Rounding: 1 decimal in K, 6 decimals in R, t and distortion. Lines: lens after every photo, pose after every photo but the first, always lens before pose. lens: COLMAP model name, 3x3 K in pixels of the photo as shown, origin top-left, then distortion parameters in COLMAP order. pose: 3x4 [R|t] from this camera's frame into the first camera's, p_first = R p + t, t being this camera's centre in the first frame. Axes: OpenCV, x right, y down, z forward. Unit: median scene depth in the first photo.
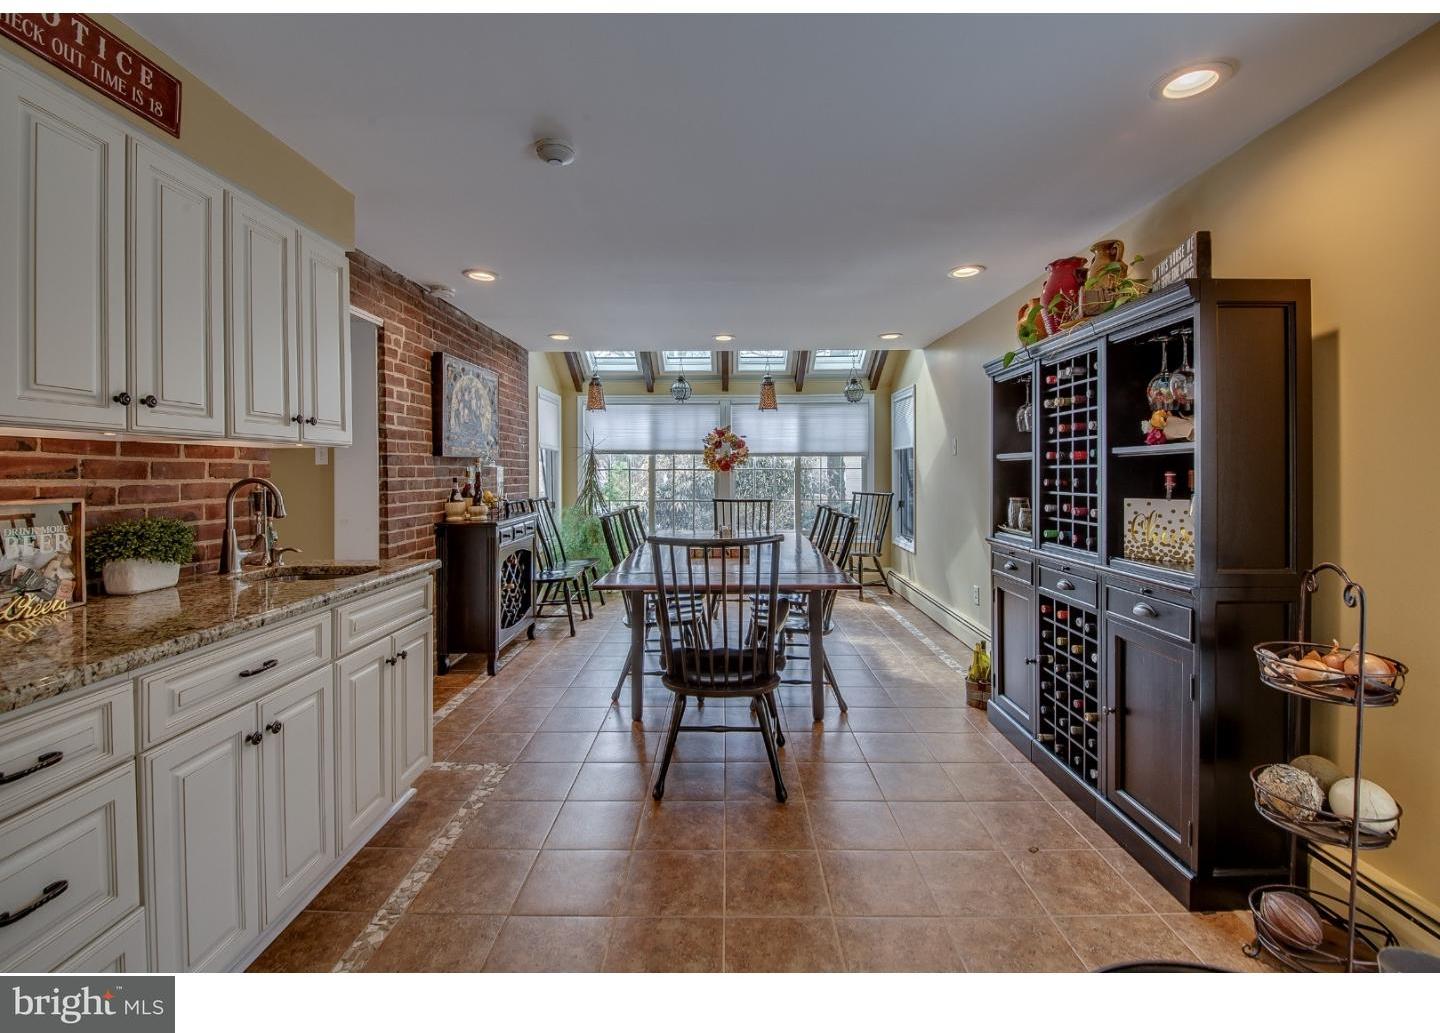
lens RADIAL K [[646.2, 0, 724.8], [0, 646.2, 481.9], [0, 0, 1]] dist [0.000924, 0.000239]
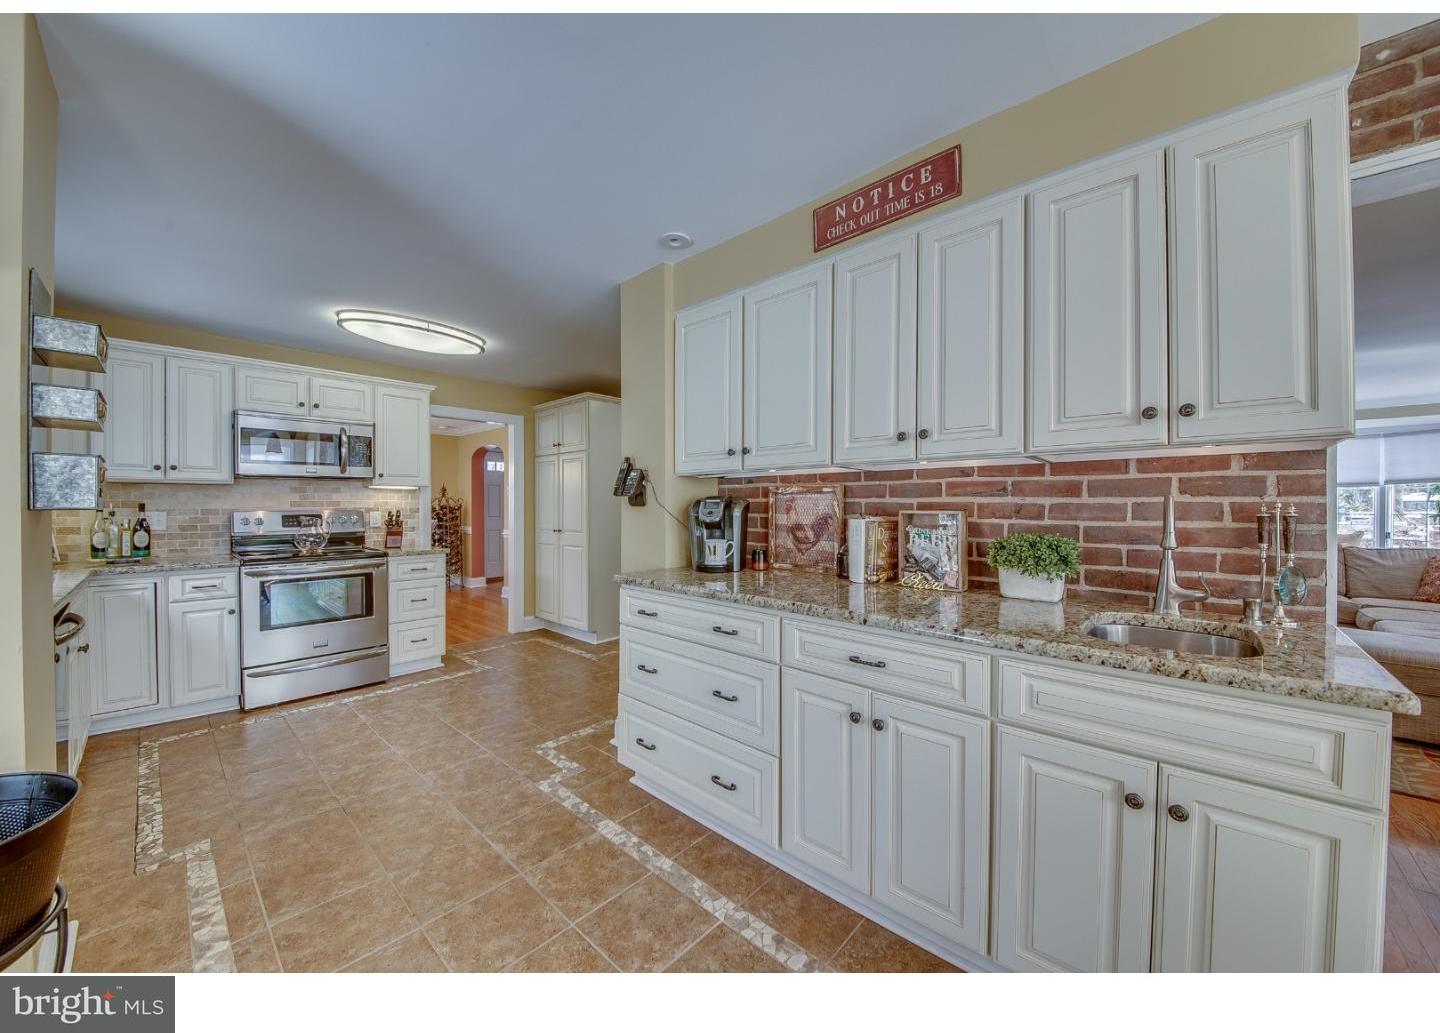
lens RADIAL K [[546.7, 0, 722.2], [0, 546.7, 503.3], [0, 0, 1]] dist [-0.002427, -0.000279]
pose [[-0.675708, 0.016142, -0.736992, 0.140134], [0.001314, 0.999785, 0.020693, -0.014274], [0.737168, 0.013014, -0.675584, 1.291951]]
